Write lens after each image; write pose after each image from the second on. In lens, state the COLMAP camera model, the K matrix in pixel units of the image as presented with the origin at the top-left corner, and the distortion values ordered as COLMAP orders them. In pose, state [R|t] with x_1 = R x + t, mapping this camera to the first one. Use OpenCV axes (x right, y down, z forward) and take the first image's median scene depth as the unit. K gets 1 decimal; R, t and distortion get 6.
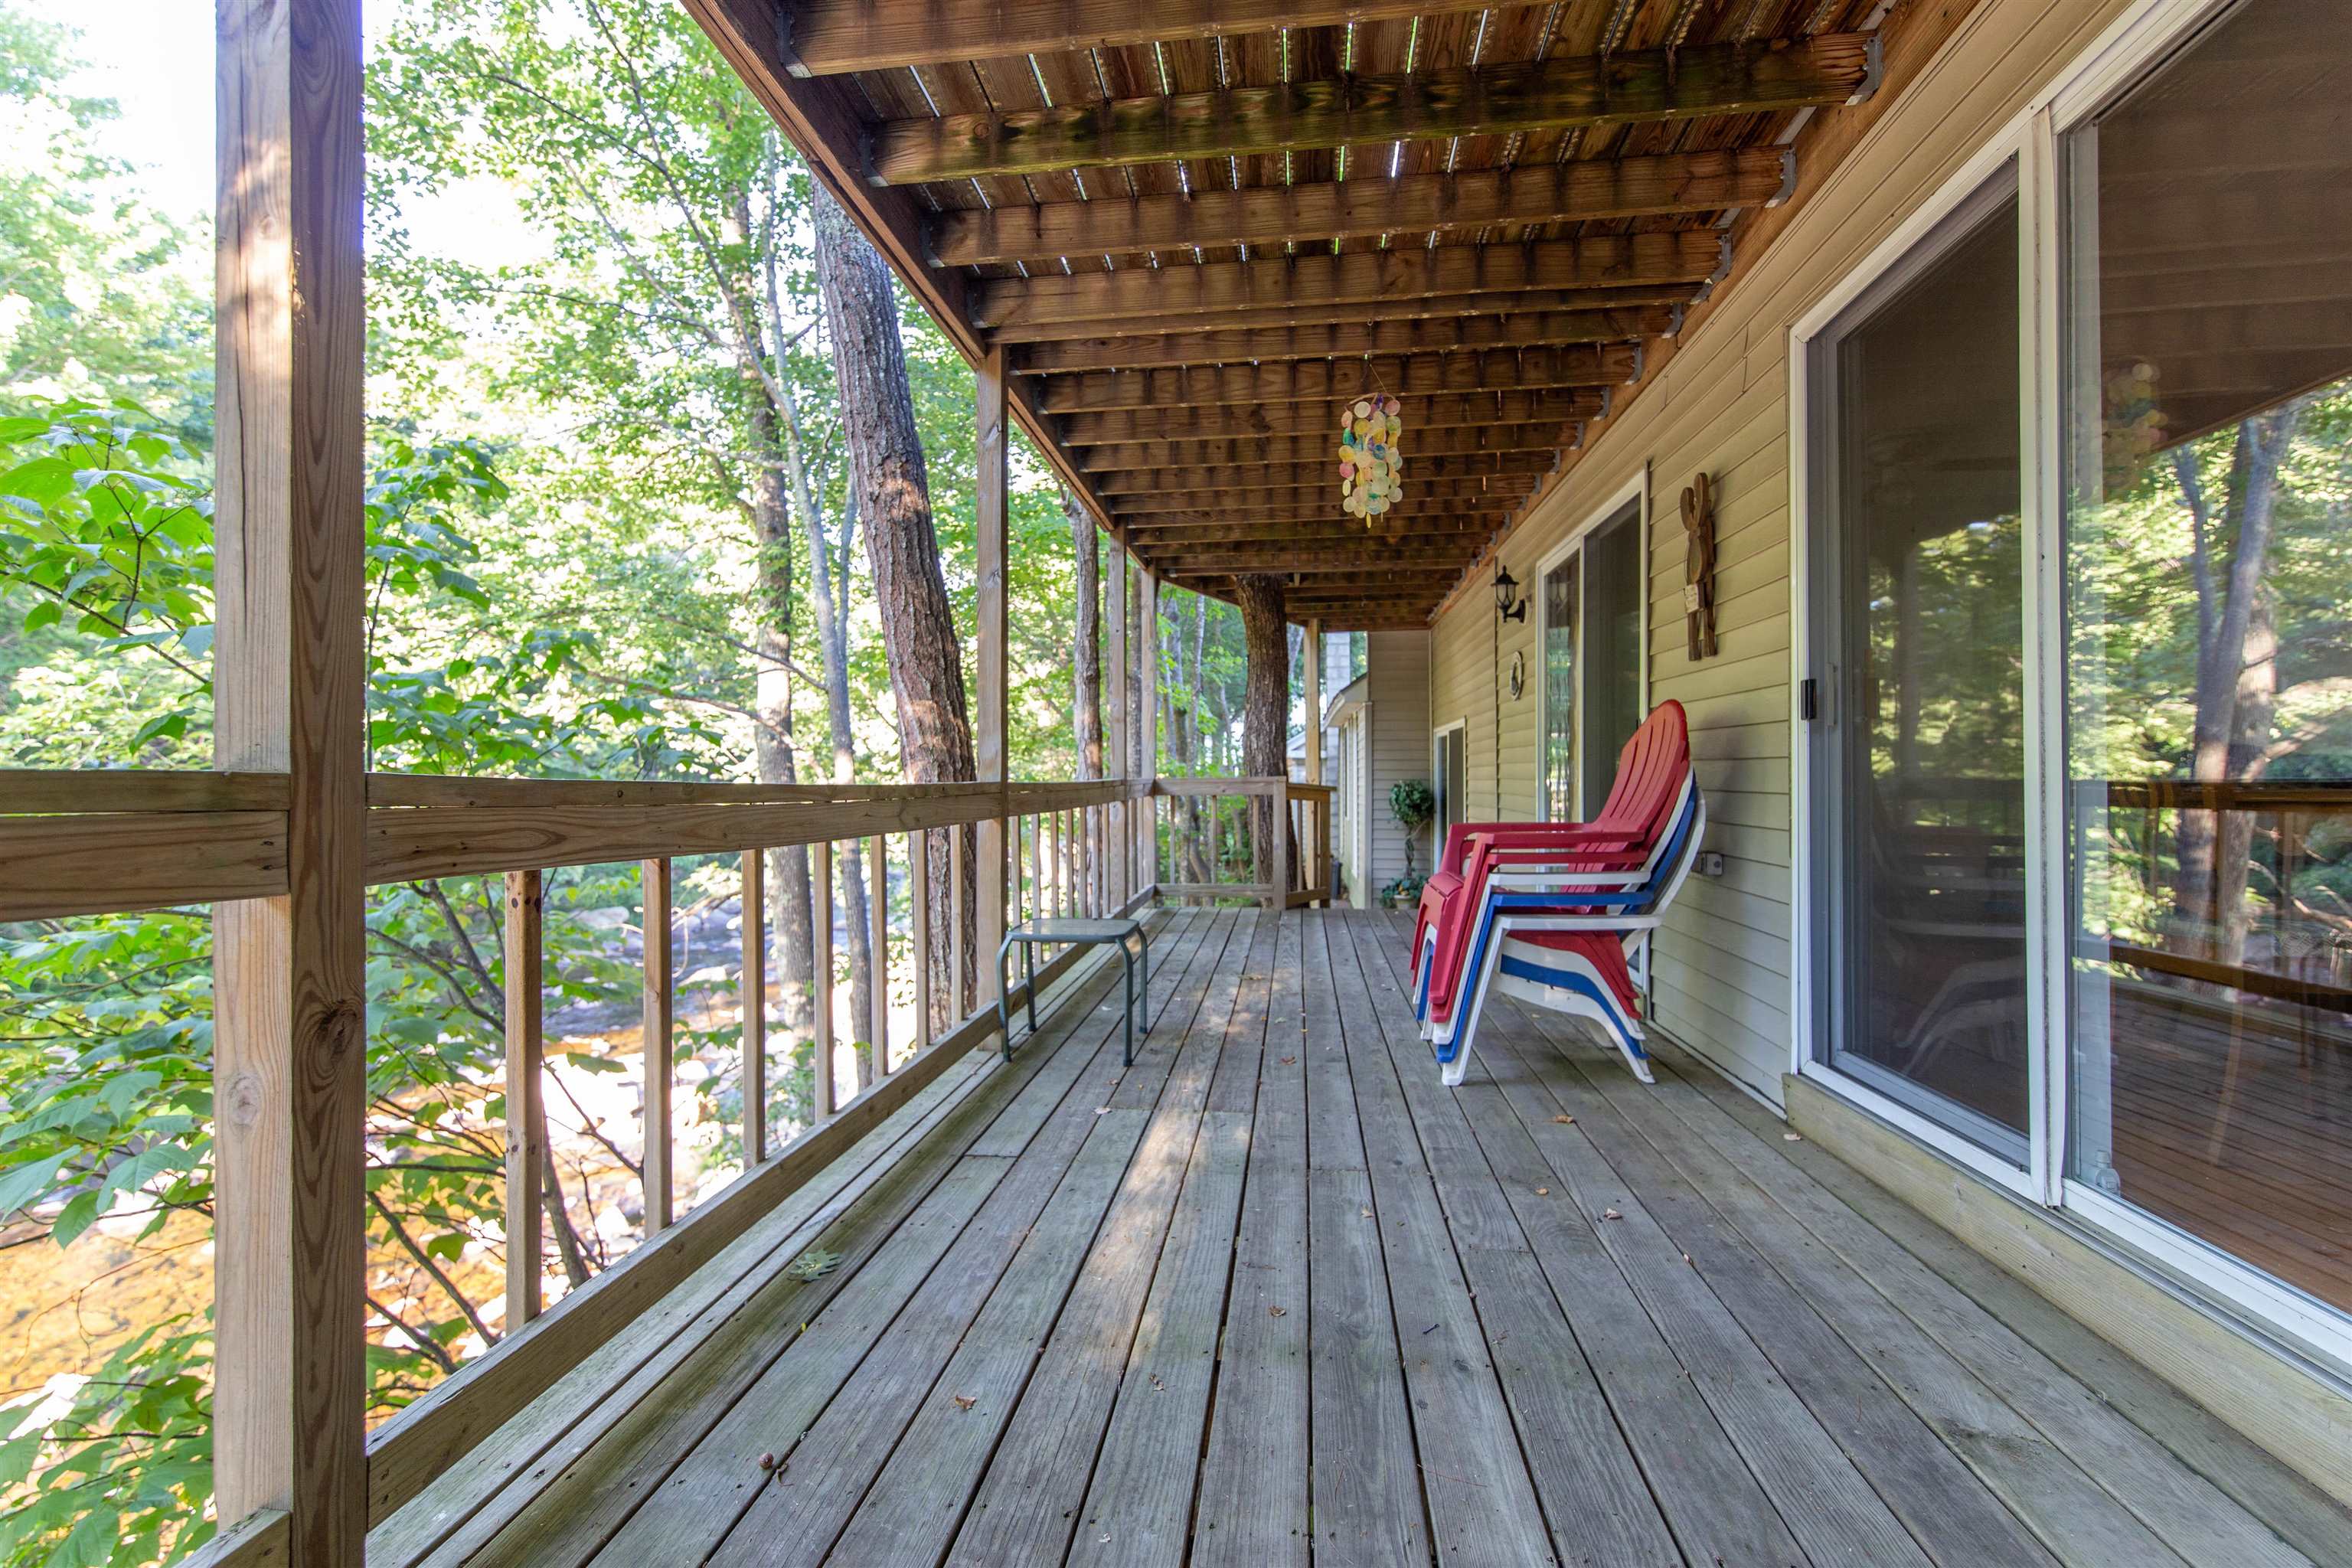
lens RADIAL K [[1014.6, 0, 1179.9], [0, 1014.6, 776.0], [0, 0, 1]] dist [0.003161, -0.000618]
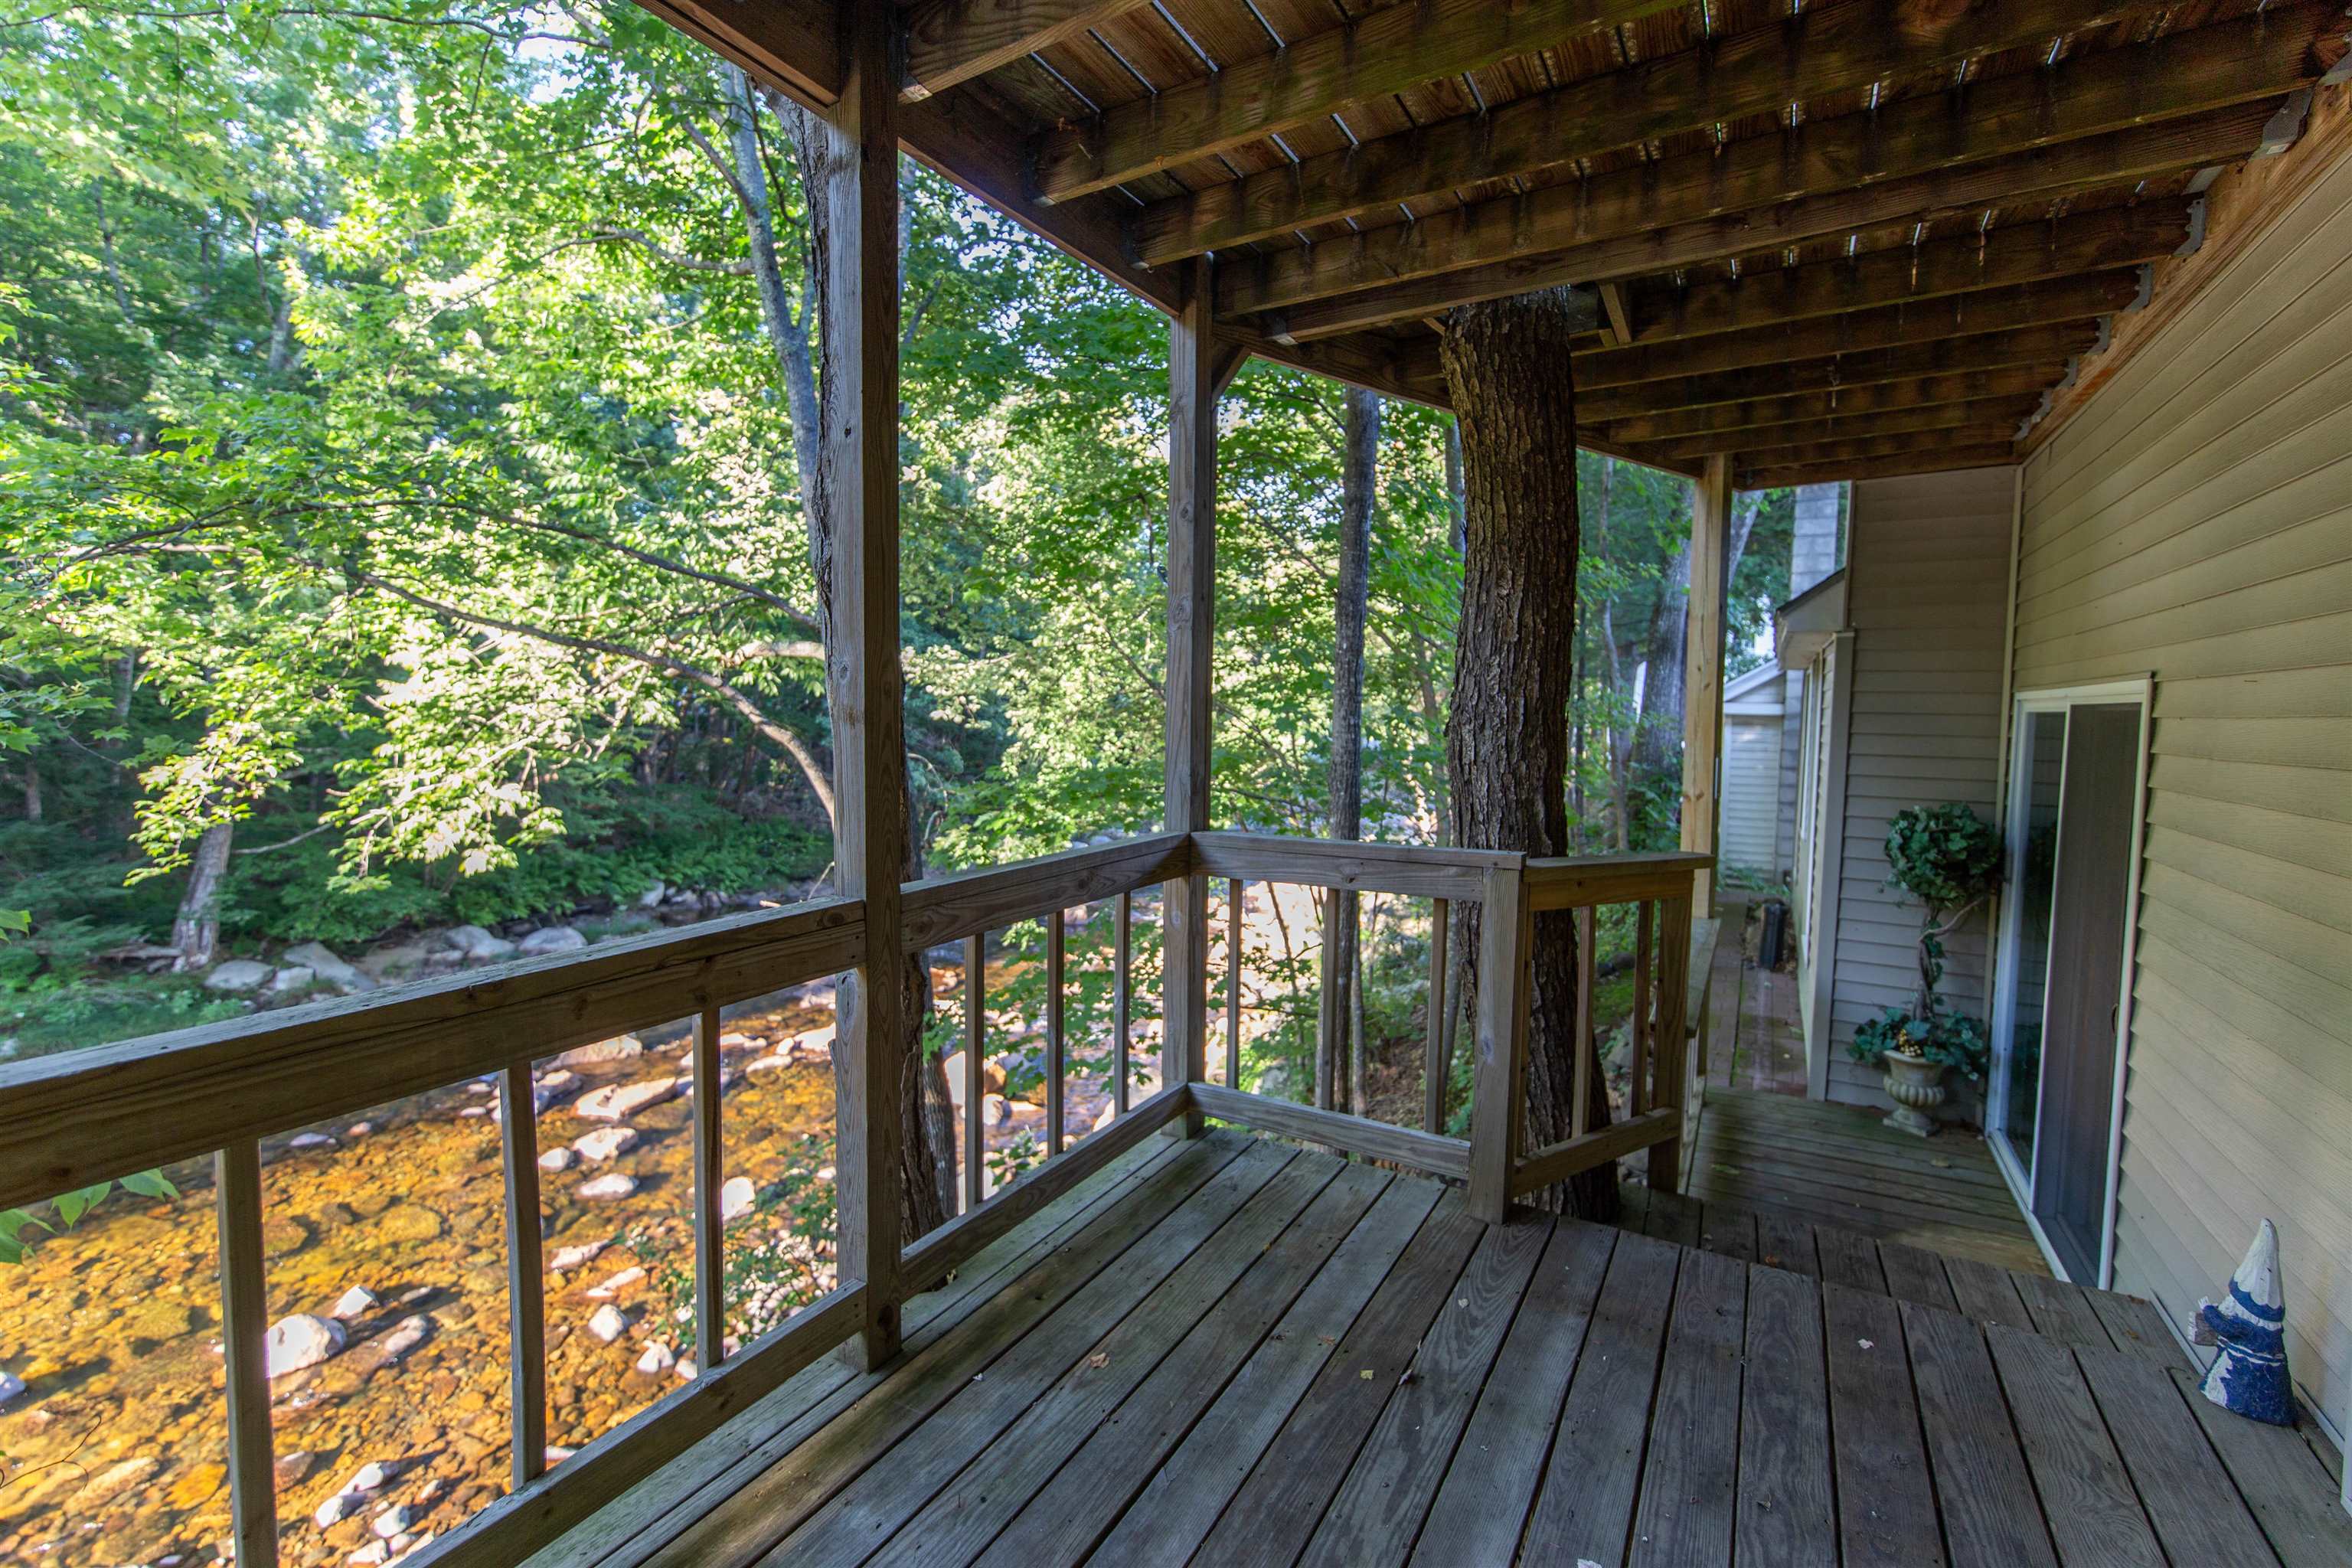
lens RADIAL K [[1014.6, 0, 1179.9], [0, 1014.6, 776.0], [0, 0, 1]] dist [0.003161, -0.000618]
pose [[0.915420, 0.039112, -0.400595, 0.099791], [-0.010391, 0.997232, 0.073621, -0.039247], [0.402365, -0.063232, 0.913293, 0.465044]]
